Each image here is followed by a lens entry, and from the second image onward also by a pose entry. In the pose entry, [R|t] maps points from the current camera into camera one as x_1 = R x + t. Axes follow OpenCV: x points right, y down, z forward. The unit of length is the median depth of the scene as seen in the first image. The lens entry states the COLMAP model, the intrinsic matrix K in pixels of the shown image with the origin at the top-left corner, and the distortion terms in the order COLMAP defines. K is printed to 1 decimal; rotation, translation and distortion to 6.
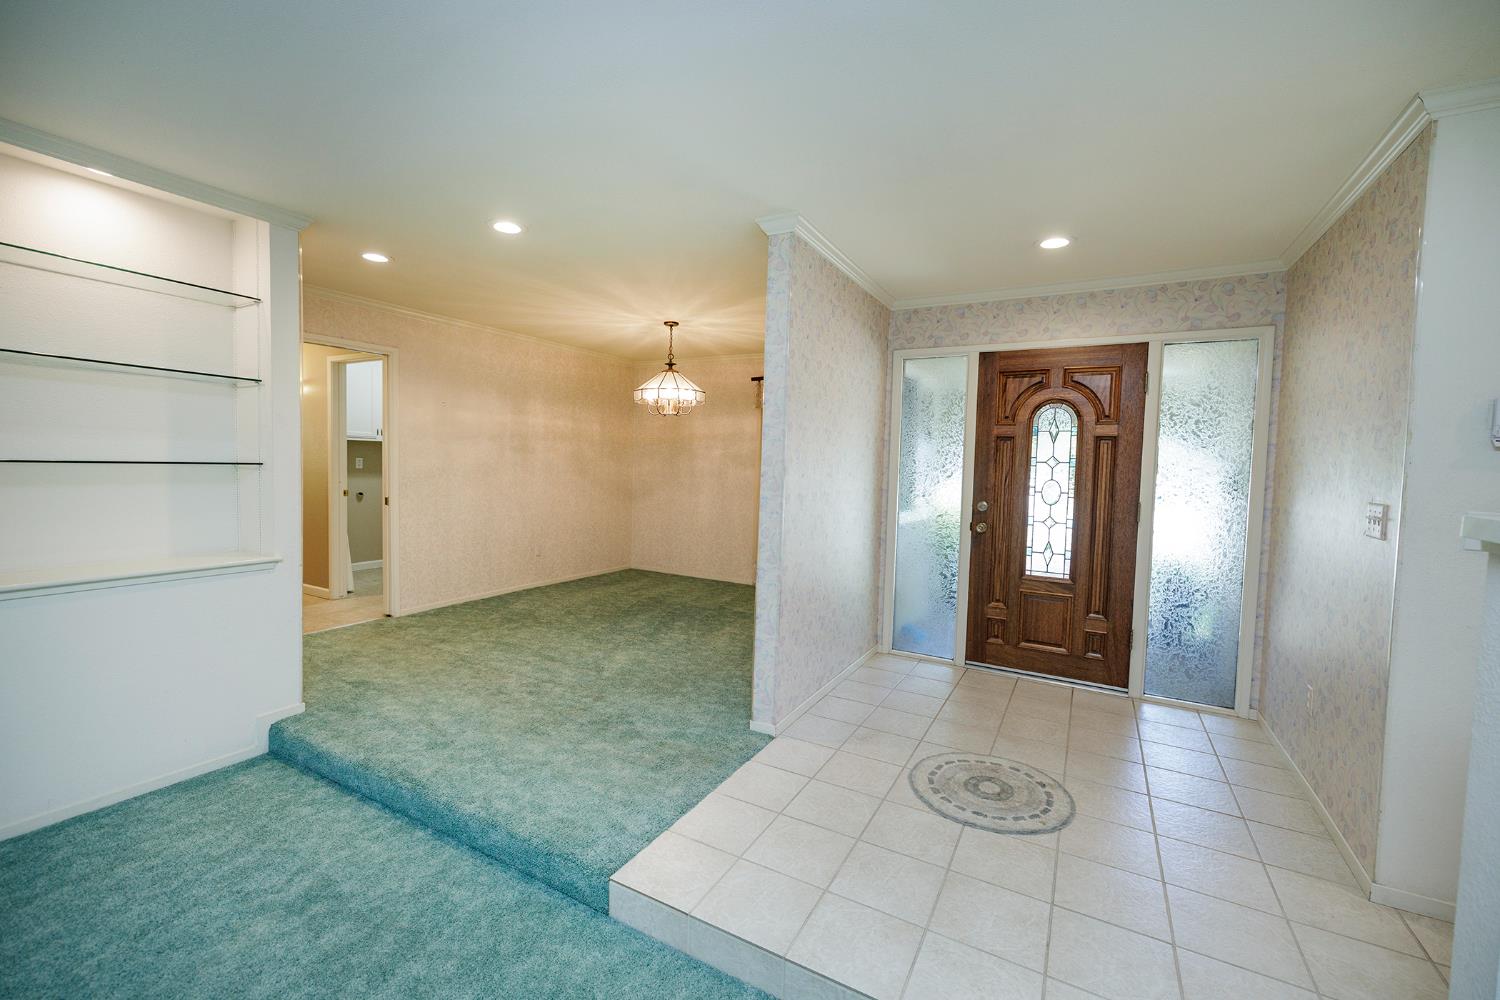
lens RADIAL K [[625.6, 0, 741.0], [0, 625.6, 493.1], [0, 0, 1]] dist [0.001794, -0.001659]
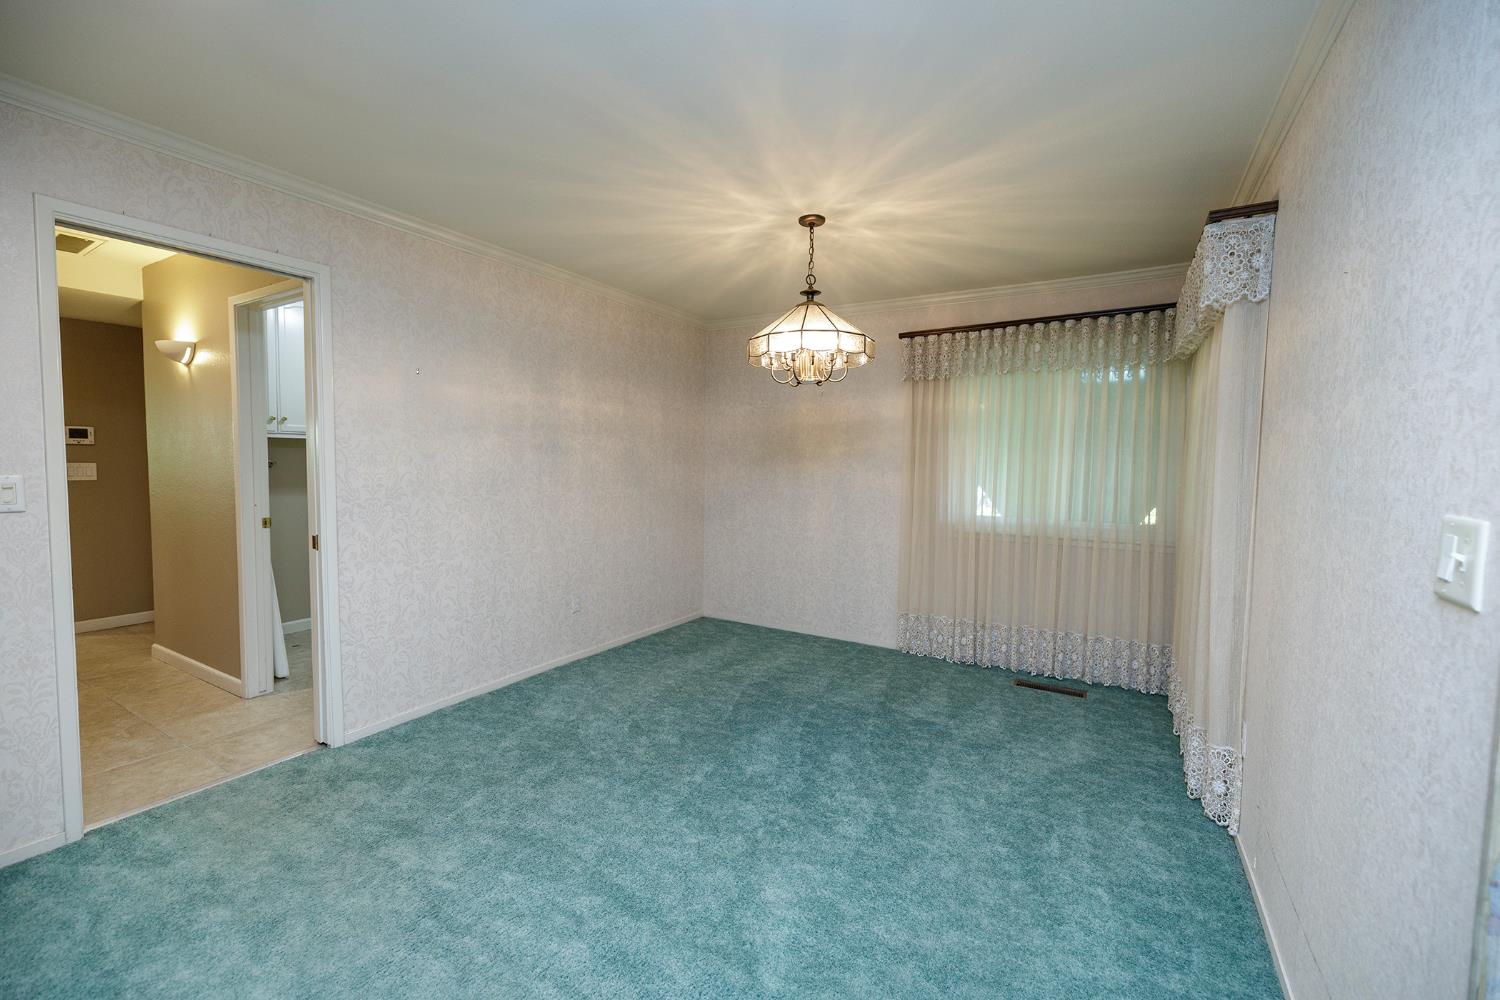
lens RADIAL K [[625.6, 0, 742.7], [0, 625.6, 499.9], [0, 0, 1]] dist [0.001794, -0.001659]
pose [[0.999584, -0.010082, -0.027005, -0.204140], [0.010350, 0.999899, 0.009777, -0.032477], [0.026904, -0.010052, 0.999587, 0.547660]]
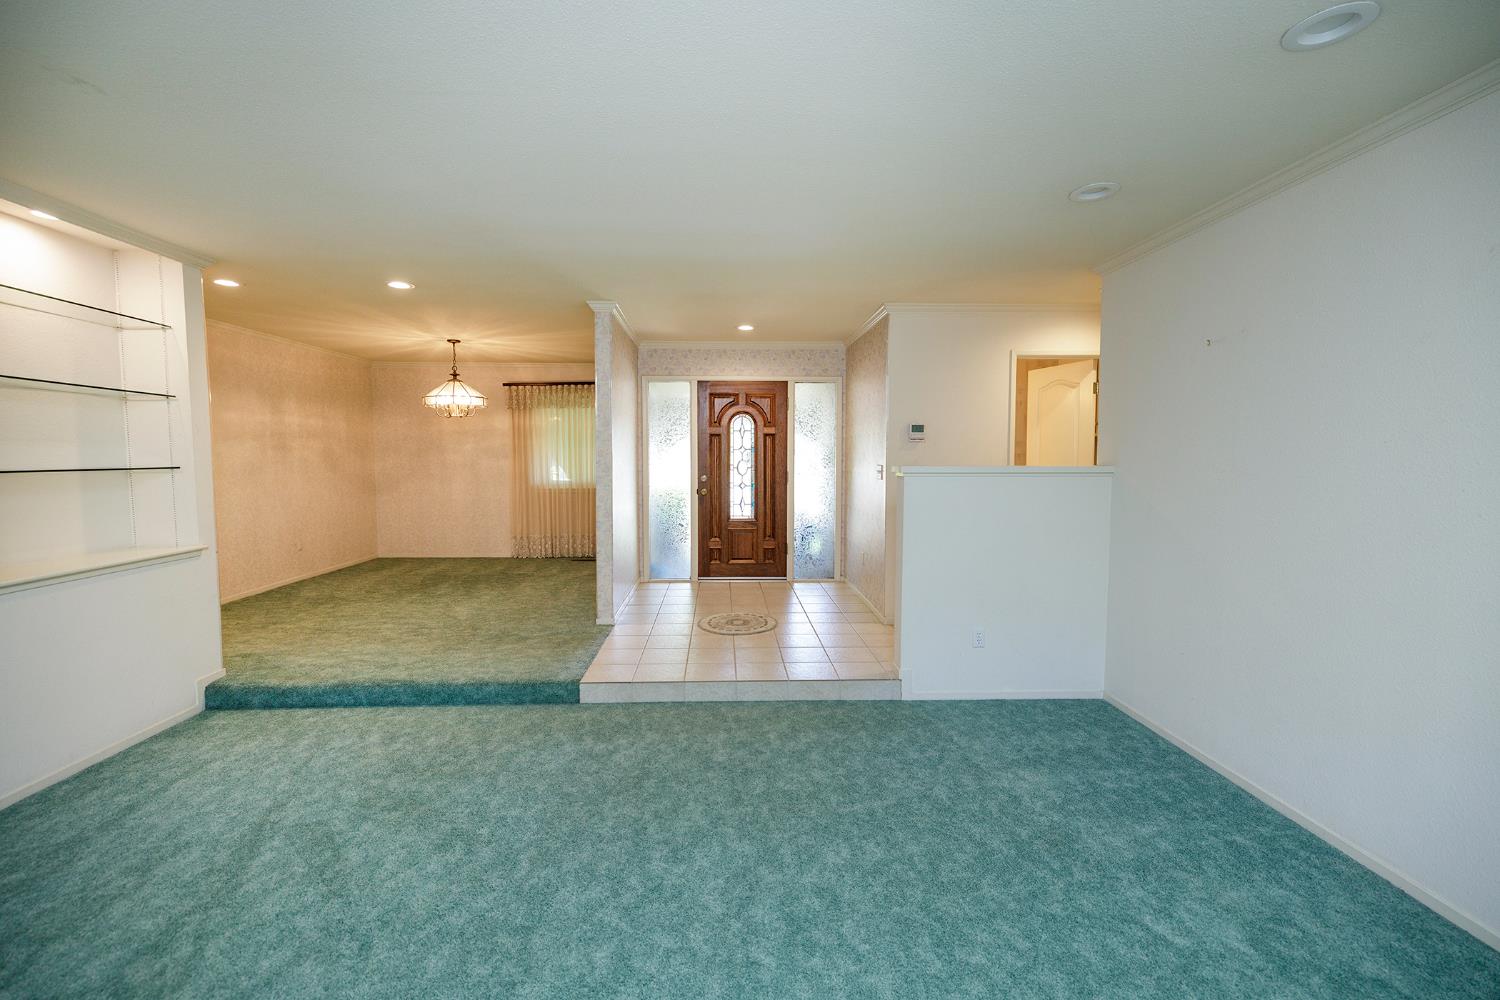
lens RADIAL K [[625.6, 0, 739.8], [0, 625.6, 494.0], [0, 0, 1]] dist [0.001794, -0.001659]
pose [[0.854645, -0.059738, 0.515765, -0.355141], [0.048427, 0.998200, 0.035370, 0.008918], [-0.516950, -0.005252, 0.856000, -0.402075]]
